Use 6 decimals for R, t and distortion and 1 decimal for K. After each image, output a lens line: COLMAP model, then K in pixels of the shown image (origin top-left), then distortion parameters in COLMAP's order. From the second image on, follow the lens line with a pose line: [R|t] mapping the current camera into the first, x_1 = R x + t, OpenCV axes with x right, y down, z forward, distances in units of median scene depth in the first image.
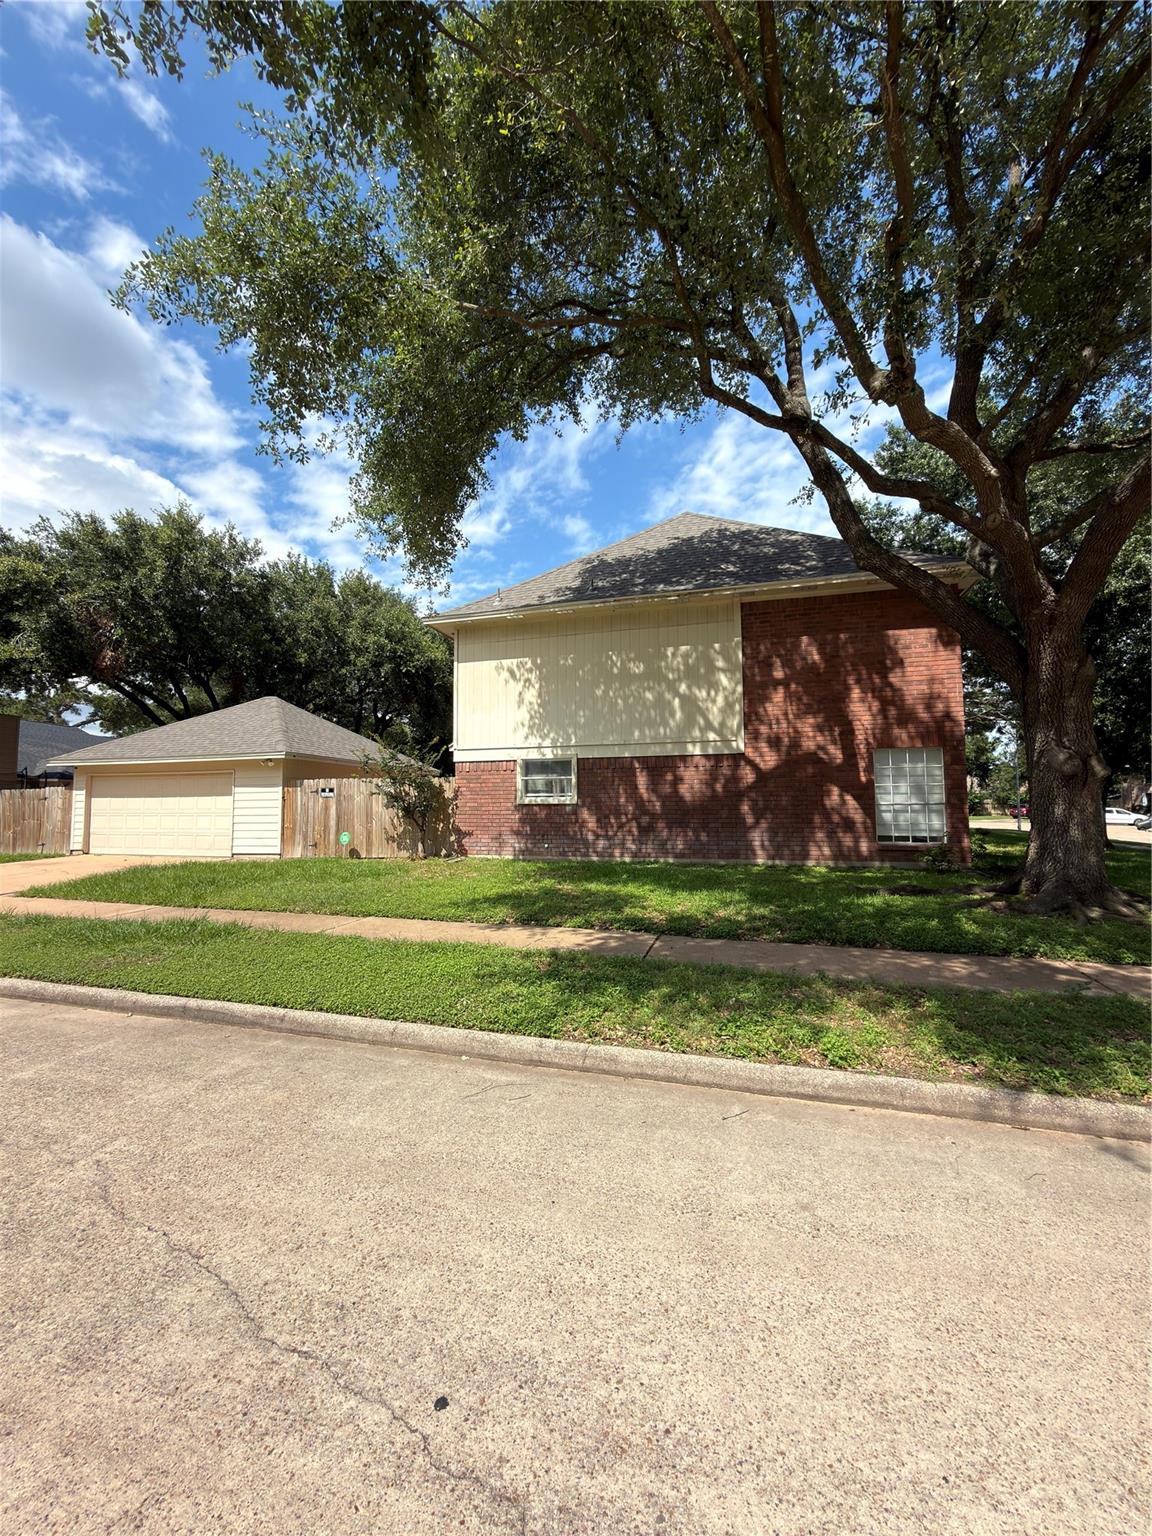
lens RADIAL K [[616.4, 0, 575.5], [0, 616.4, 763.5], [0, 0, 1]] dist [-0.000591, -0.000032]
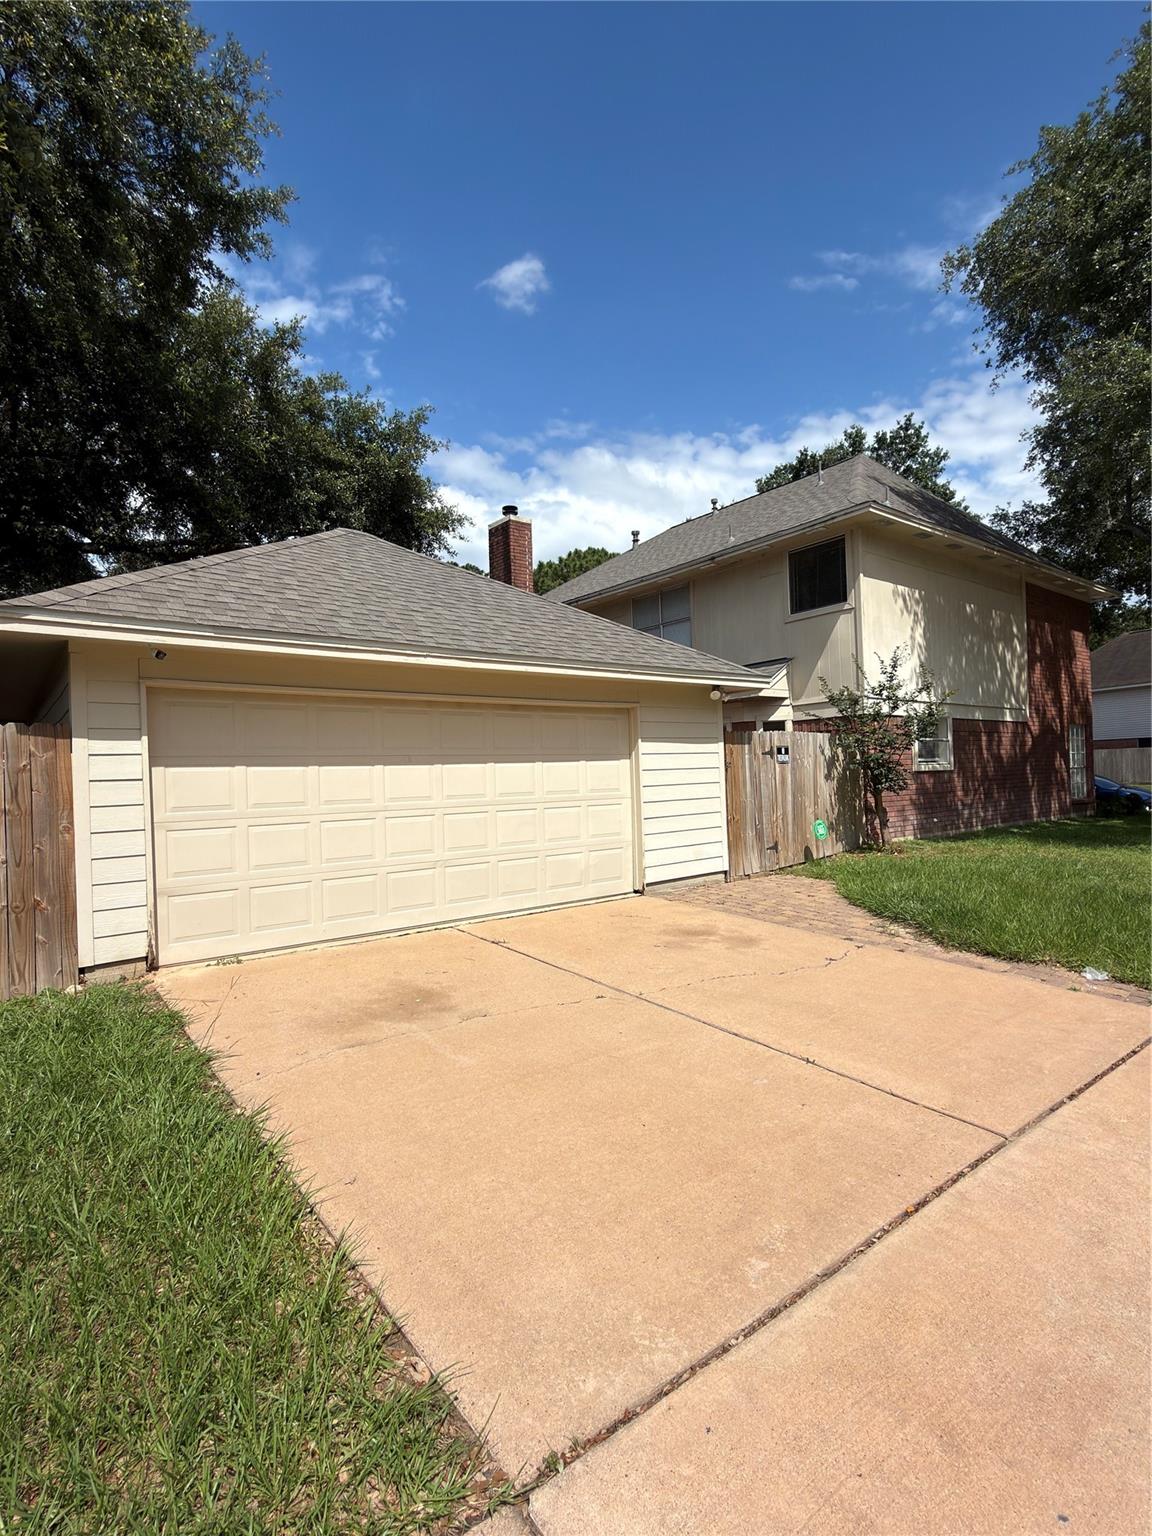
lens RADIAL K [[748.7, 0, 577.2], [0, 748.7, 766.7], [0, 0, 1]] dist [0.000830, 0.000024]
pose [[0.601932, -0.007931, 0.798508, -1.073459], [-0.045787, 0.997963, 0.044428, 0.036421], [-0.797233, -0.063303, 0.600343, 0.732783]]
